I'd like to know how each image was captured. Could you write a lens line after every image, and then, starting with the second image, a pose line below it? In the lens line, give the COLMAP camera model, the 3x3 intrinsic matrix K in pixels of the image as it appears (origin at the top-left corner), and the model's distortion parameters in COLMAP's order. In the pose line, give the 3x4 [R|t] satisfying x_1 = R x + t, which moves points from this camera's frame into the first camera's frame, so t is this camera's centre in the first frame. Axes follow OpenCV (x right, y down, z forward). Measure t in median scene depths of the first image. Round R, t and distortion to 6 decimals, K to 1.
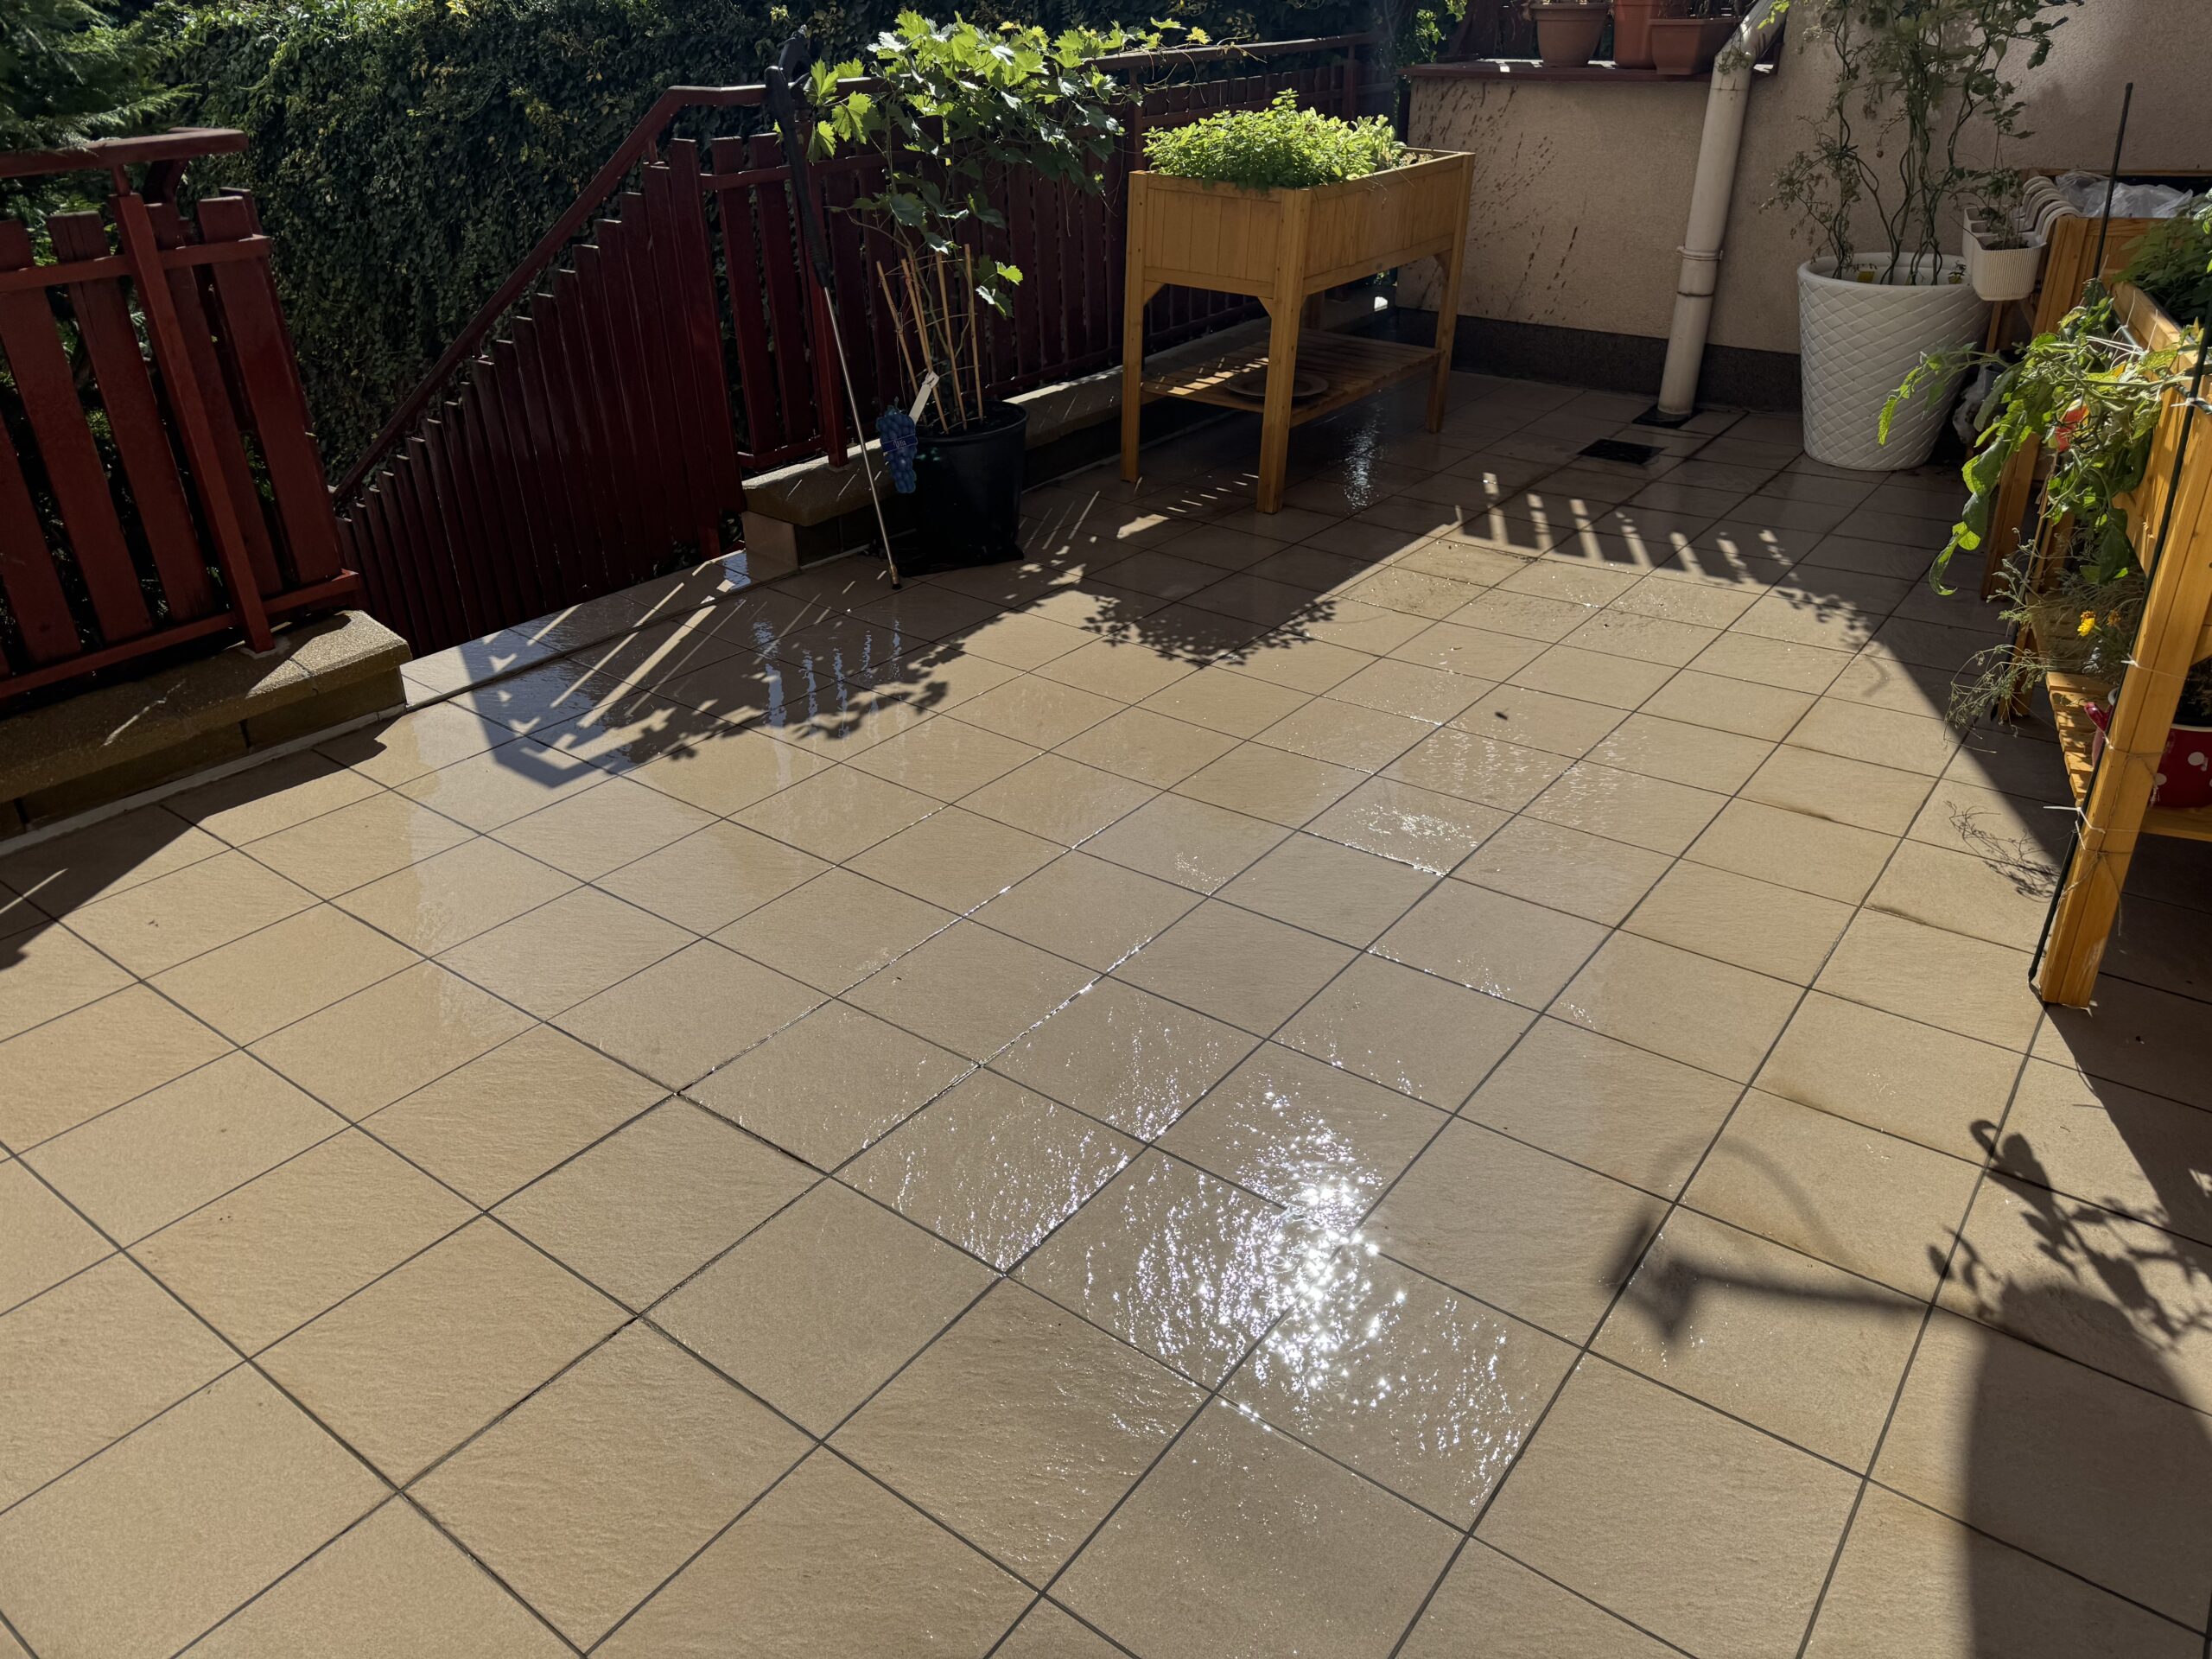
lens RADIAL K [[1565.2, 0, 1107.8], [0, 1565.2, 832.8], [0, 0, 1]] dist [0.034039, -0.014175]
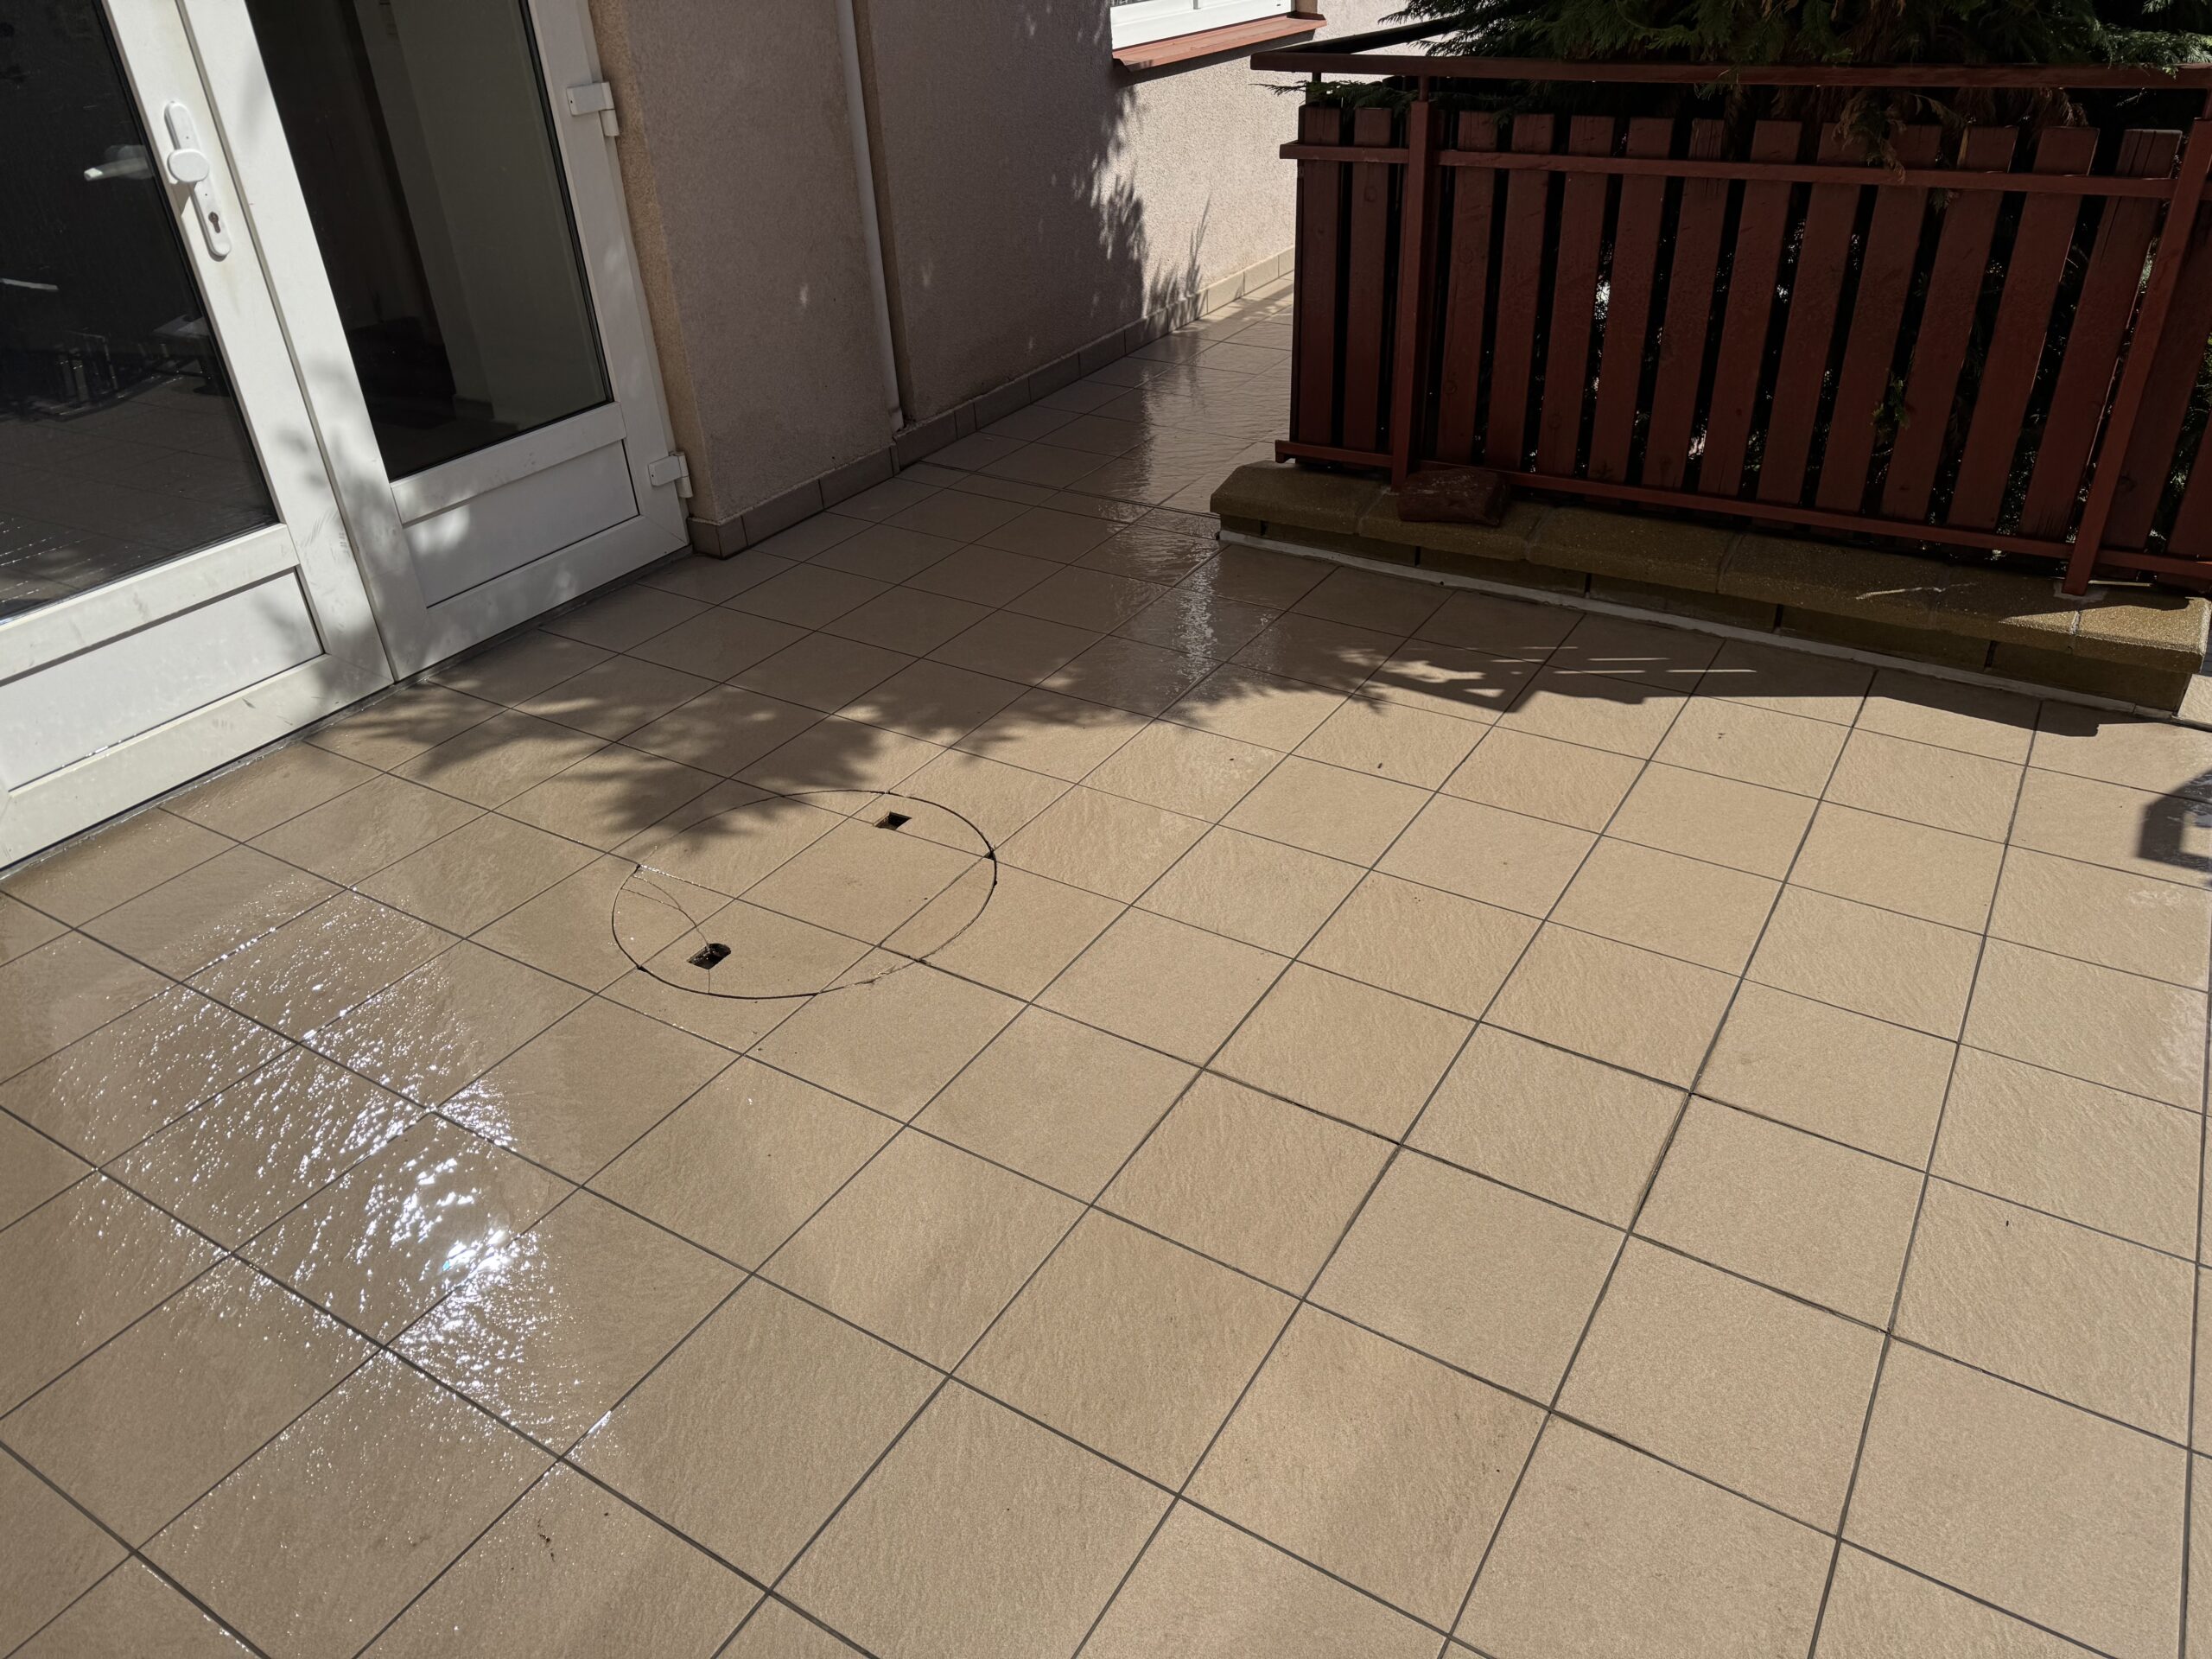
lens RADIAL K [[1565.2, 0, 1120.4], [0, 1565.2, 816.9], [0, 0, 1]] dist [0.034039, -0.014175]
pose [[0.093348, 0.525952, -0.845376, 0.321214], [-0.451486, 0.779127, 0.434881, -0.174689], [0.887382, 0.341080, 0.310190, 0.233690]]
